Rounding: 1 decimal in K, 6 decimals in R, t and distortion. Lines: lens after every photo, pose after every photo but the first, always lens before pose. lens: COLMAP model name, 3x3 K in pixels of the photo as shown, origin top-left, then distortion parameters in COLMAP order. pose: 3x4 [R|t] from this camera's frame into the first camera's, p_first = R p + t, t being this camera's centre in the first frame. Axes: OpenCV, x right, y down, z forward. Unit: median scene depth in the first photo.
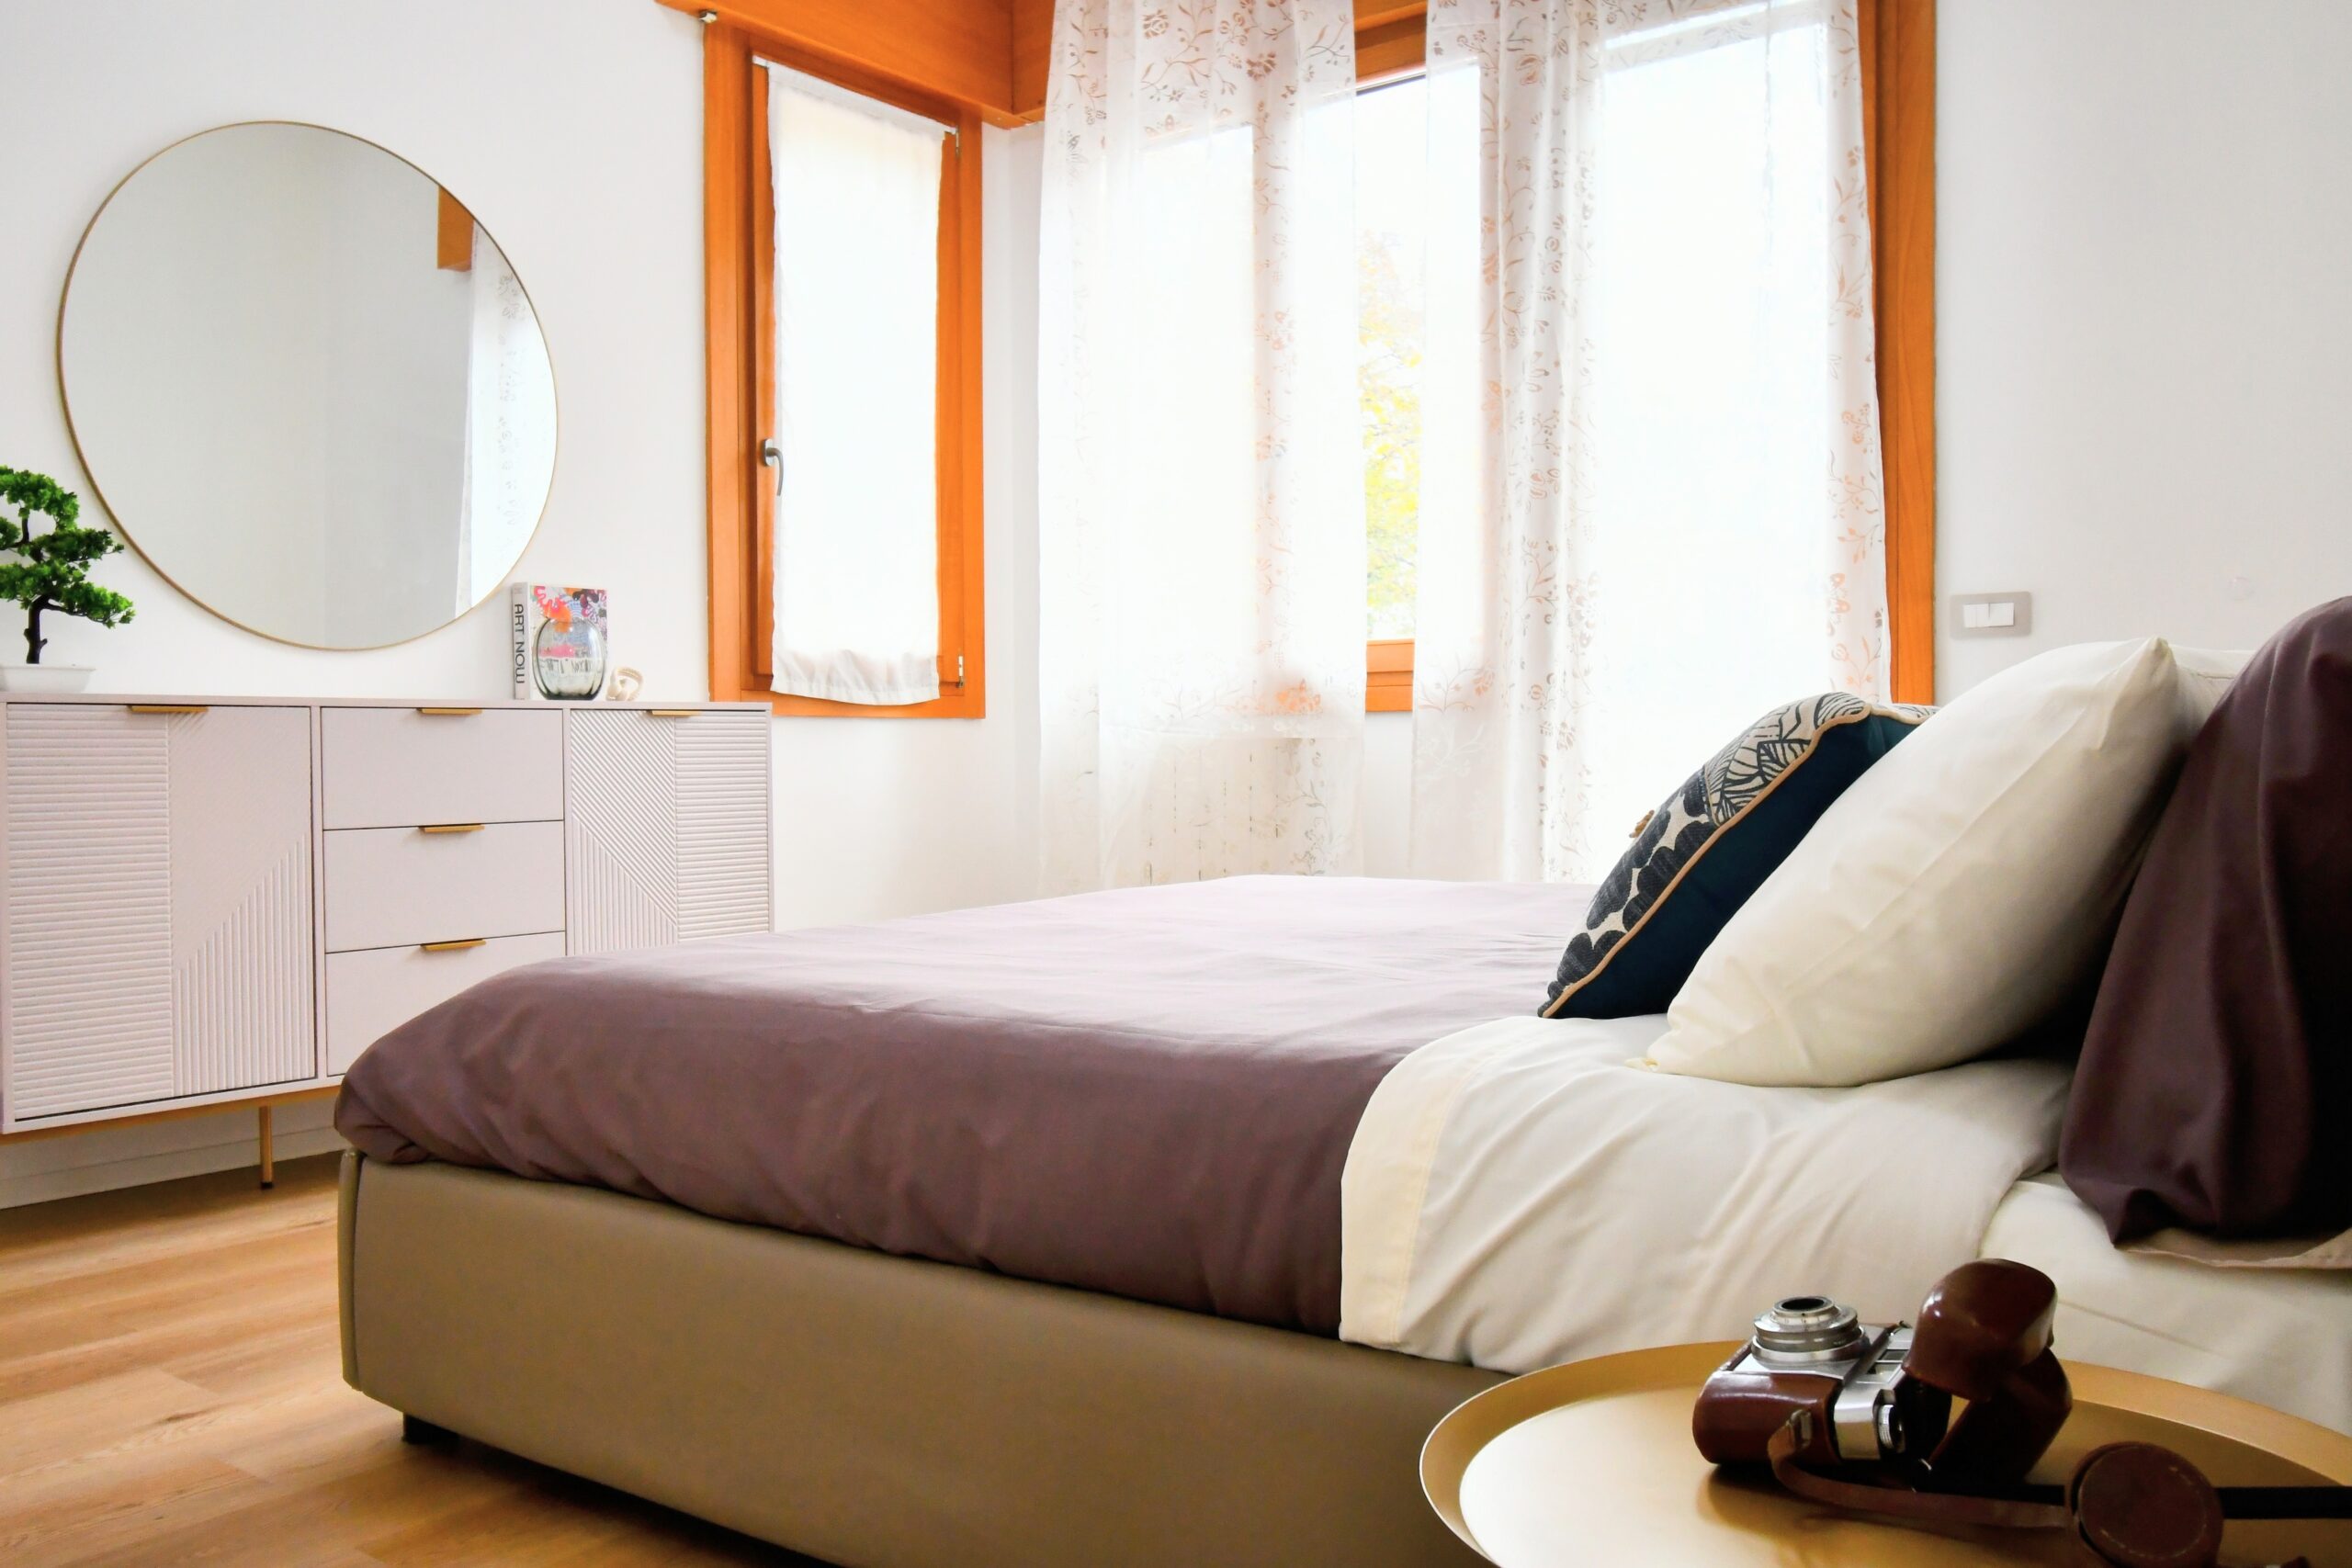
lens RADIAL K [[1946.1, 0, 1176.0], [0, 1946.1, 784.0], [0, 0, 1]] dist [-0.003136, -0.011232]
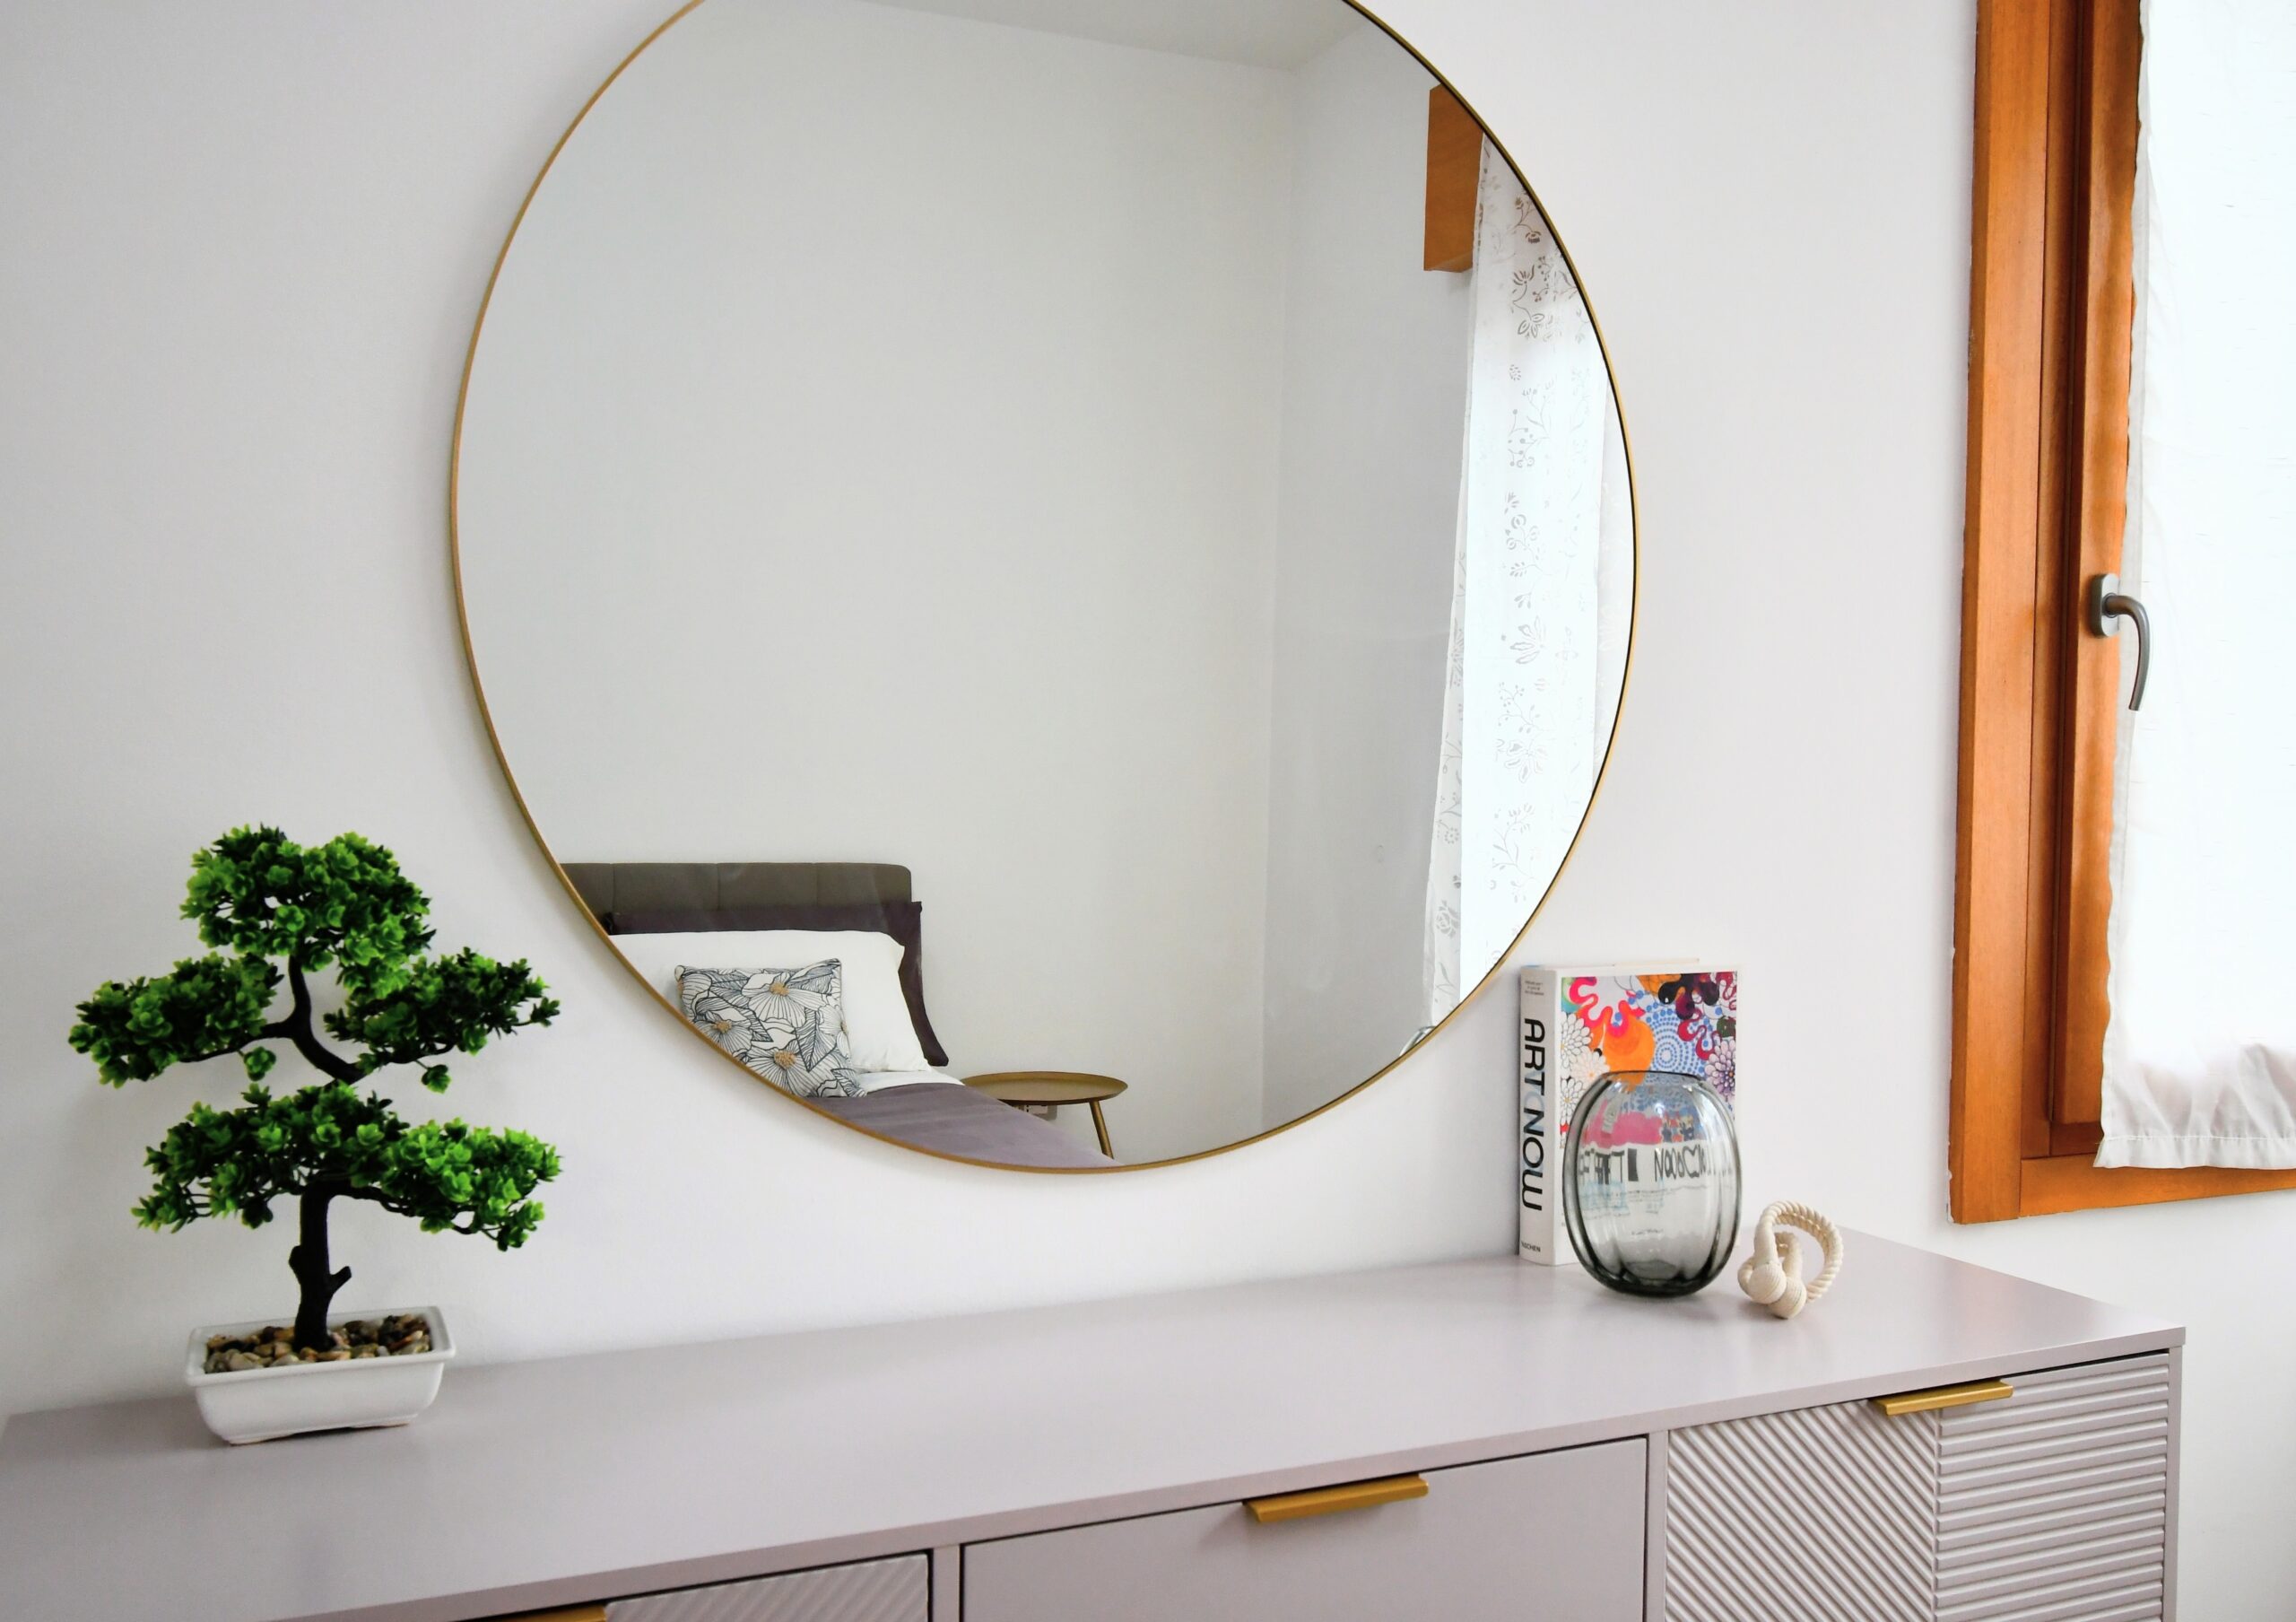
lens RADIAL K [[2032.7, 0, 1148.0], [0, 2032.7, 811.0], [0, 0, 1]] dist [-0.046626, -0.001807]
pose [[0.873700, 0.029908, -0.485545, -0.213391], [-0.029751, 0.999525, 0.008034, -0.147229], [0.485555, 0.007426, 0.874175, 0.617116]]
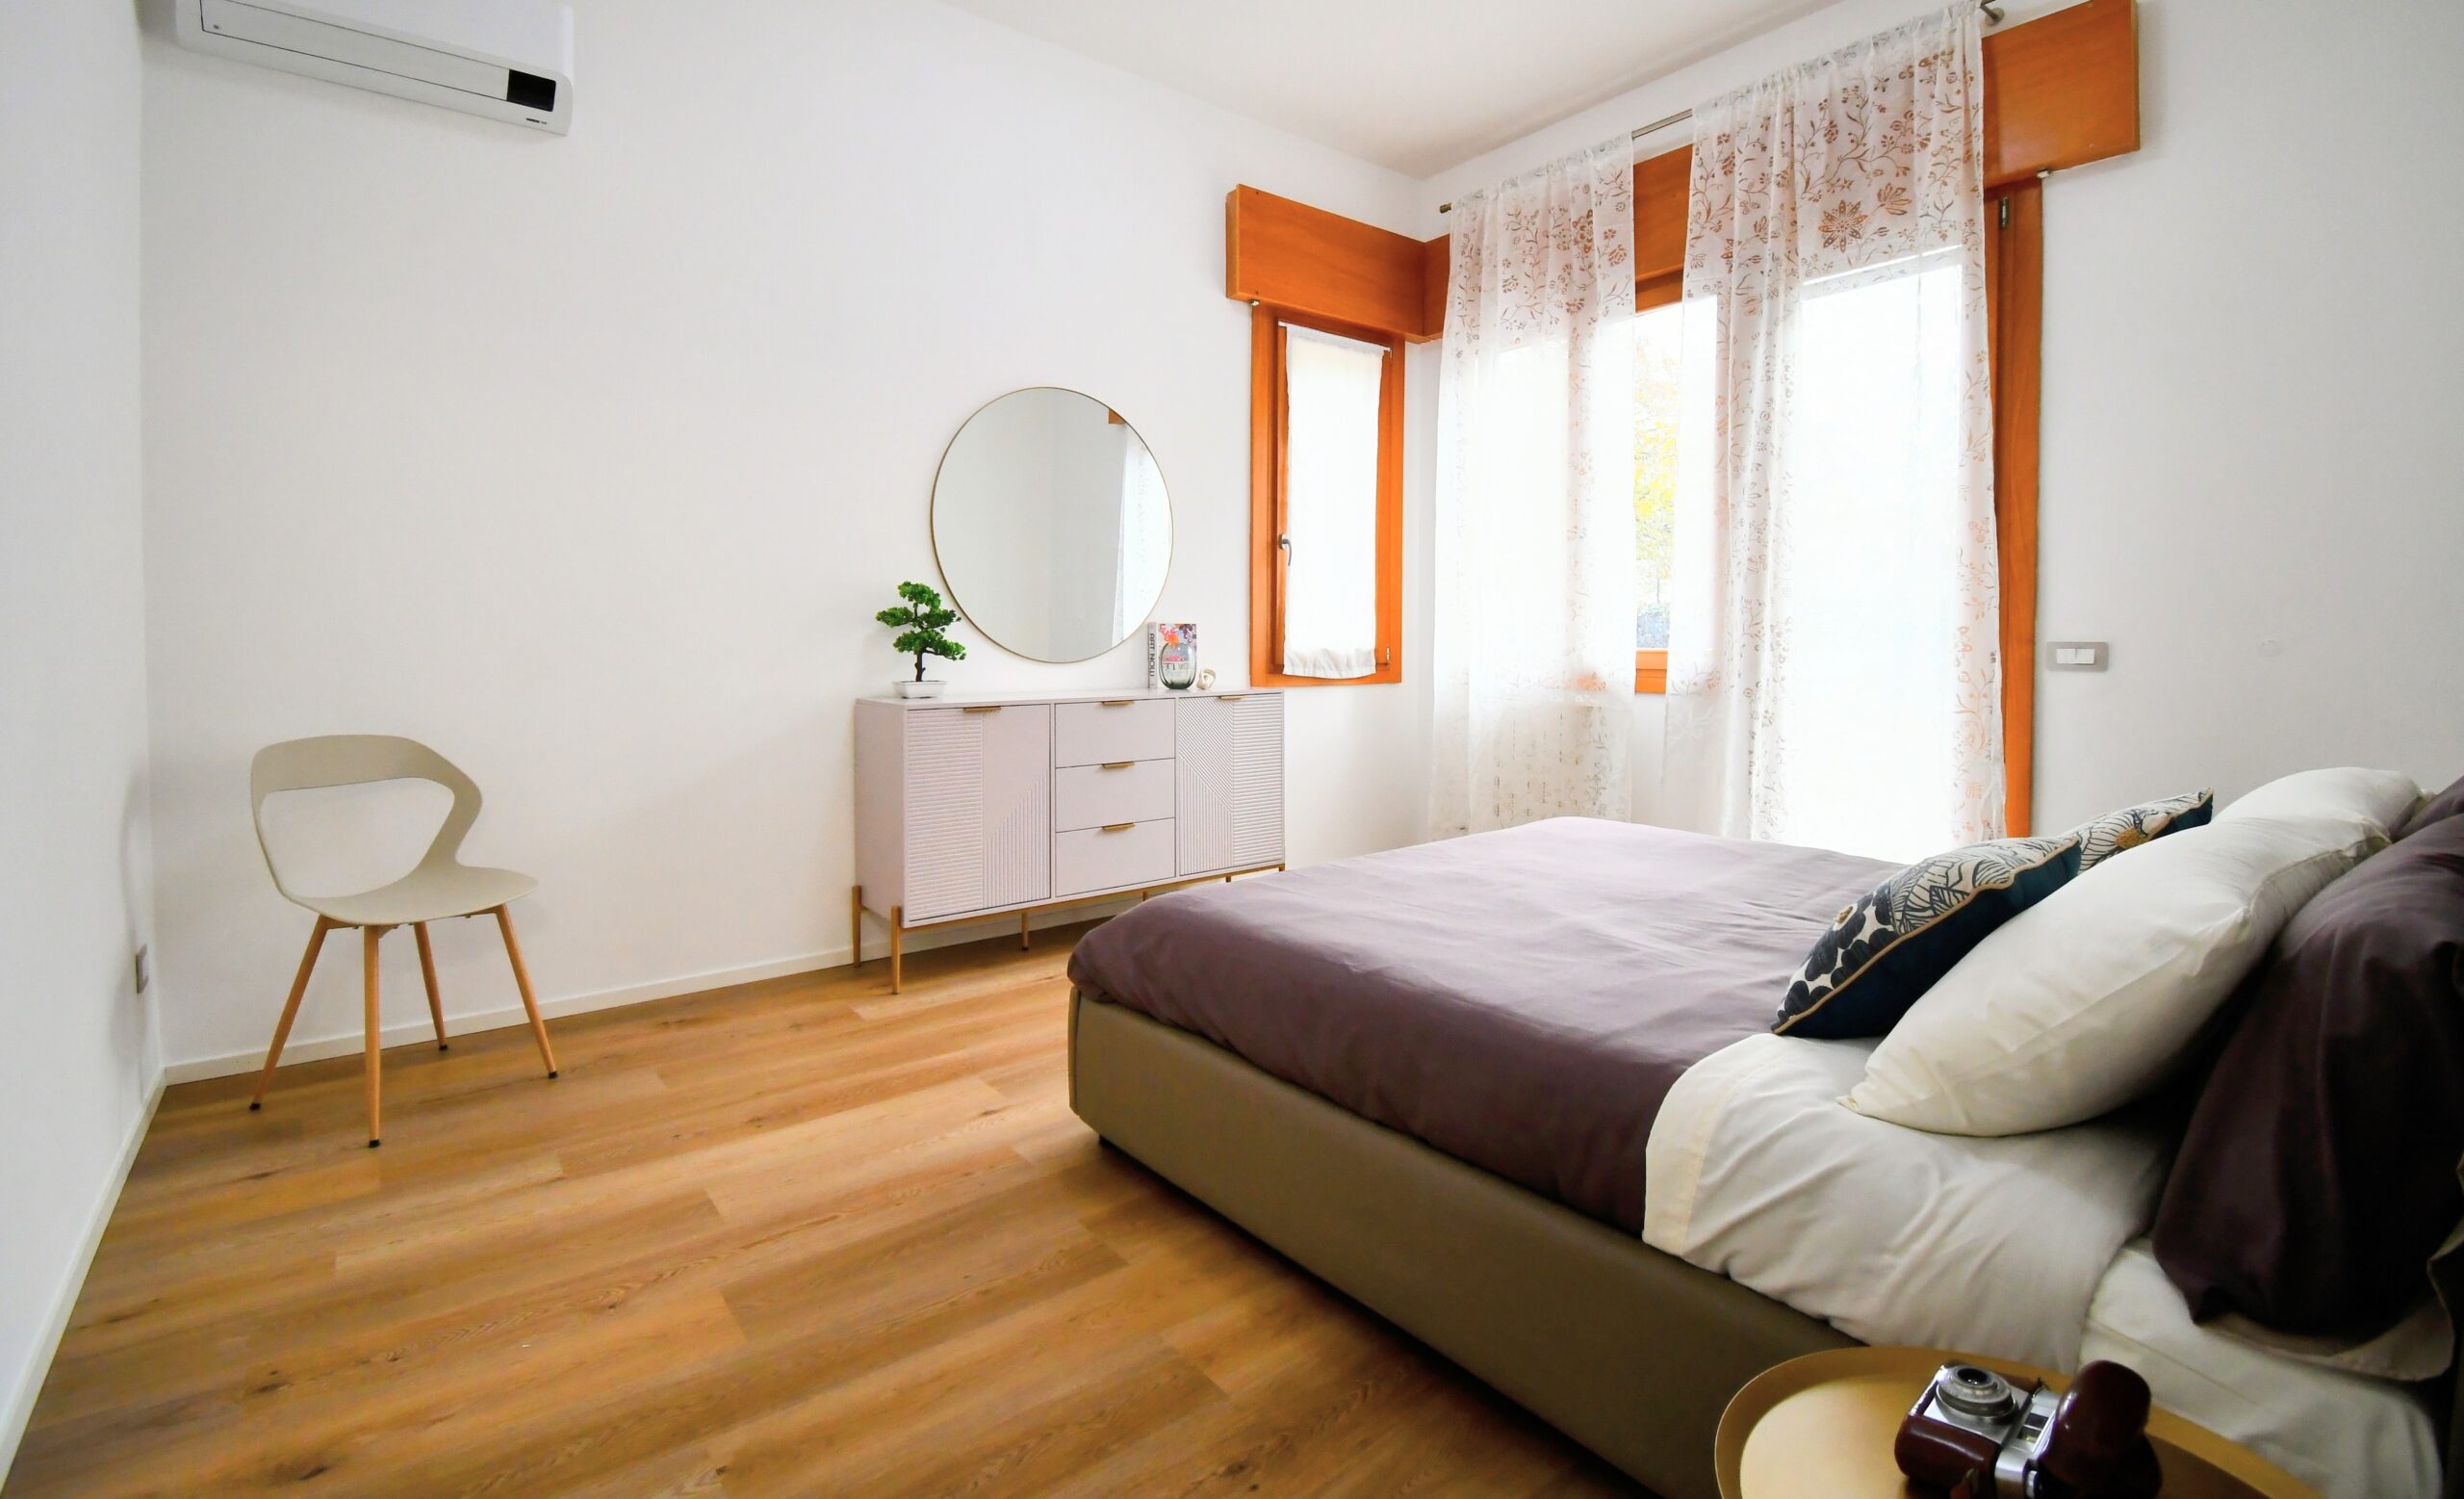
lens RADIAL K [[1098.6, 0, 1213.0], [0, 1098.6, 663.8], [0, 0, 1]] dist [0.023944, -0.031603]
pose [[0.967106, 0.015354, -0.253910, -0.014645], [-0.013360, 0.999865, 0.009578, -0.079328], [0.254023, -0.005870, 0.967180, -0.002565]]
